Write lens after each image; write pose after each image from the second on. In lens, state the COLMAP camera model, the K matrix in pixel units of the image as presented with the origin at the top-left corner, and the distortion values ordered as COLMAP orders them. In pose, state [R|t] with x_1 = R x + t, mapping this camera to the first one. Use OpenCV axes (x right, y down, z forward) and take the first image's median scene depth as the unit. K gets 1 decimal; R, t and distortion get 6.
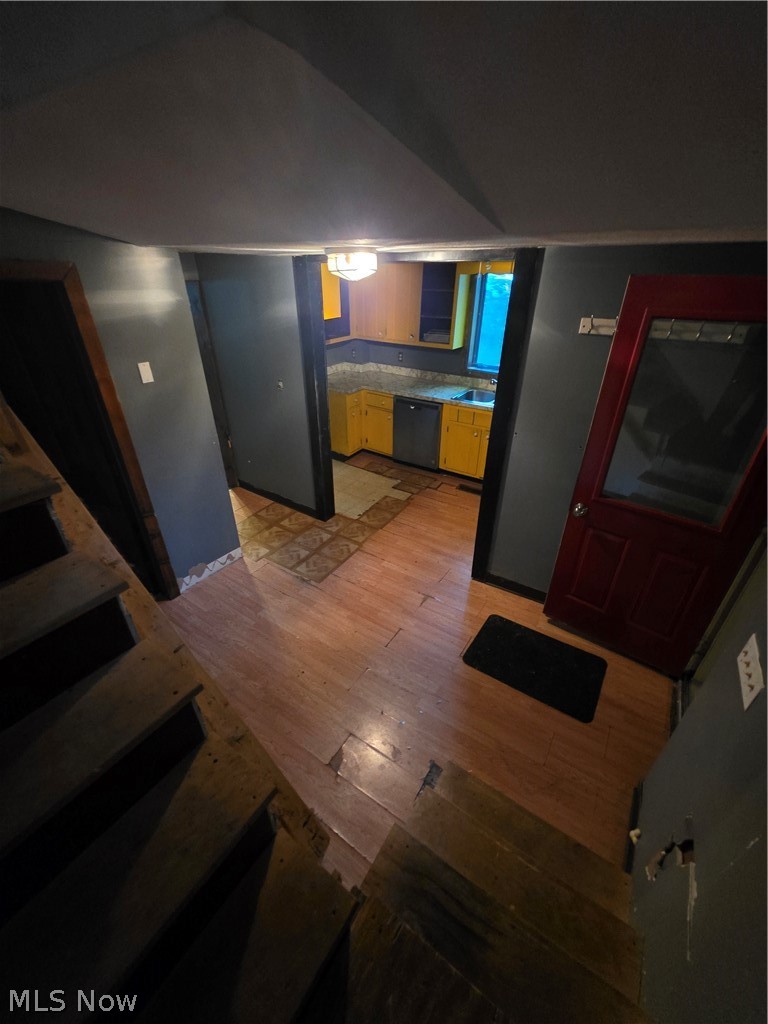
lens RADIAL K [[410.4, 0, 389.7], [0, 410.4, 508.1], [0, 0, 1]] dist [0.004934, -0.000677]
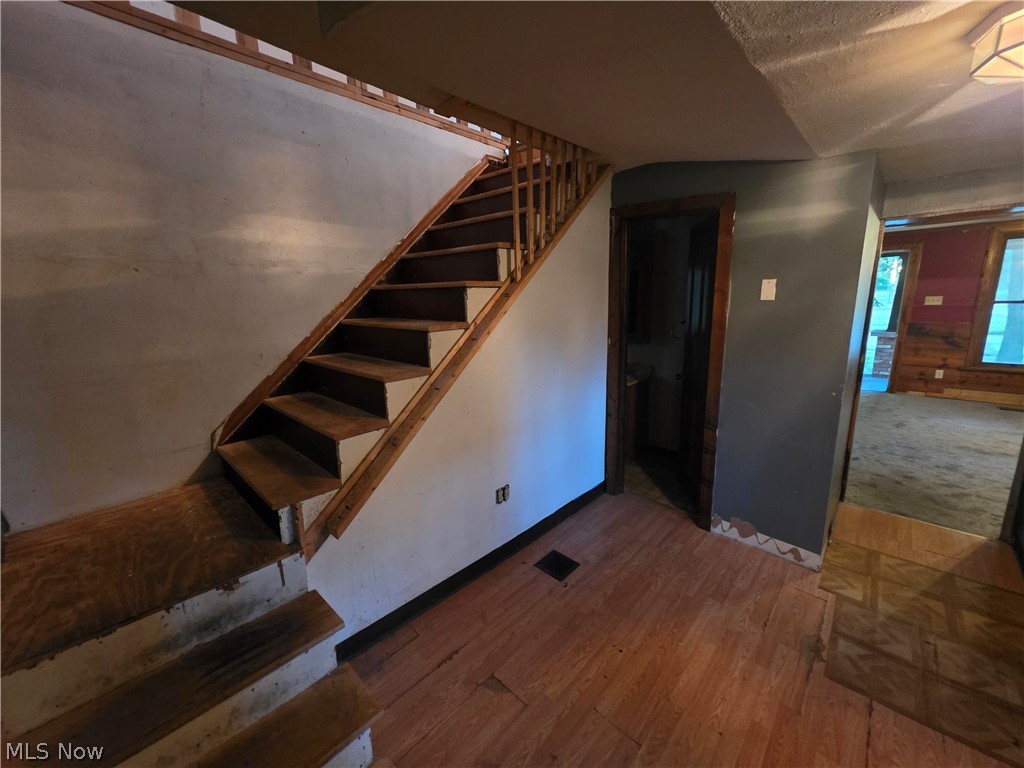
lens RADIAL K [[410.4, 0, 507.4], [0, 410.4, 377.3], [0, 0, 1]] dist [0.004934, -0.000677]
pose [[-0.182047, 0.184746, -0.965778, 0.276399], [-0.477464, 0.842016, 0.251072, -0.064537], [0.859585, 0.506832, -0.065077, 0.379412]]
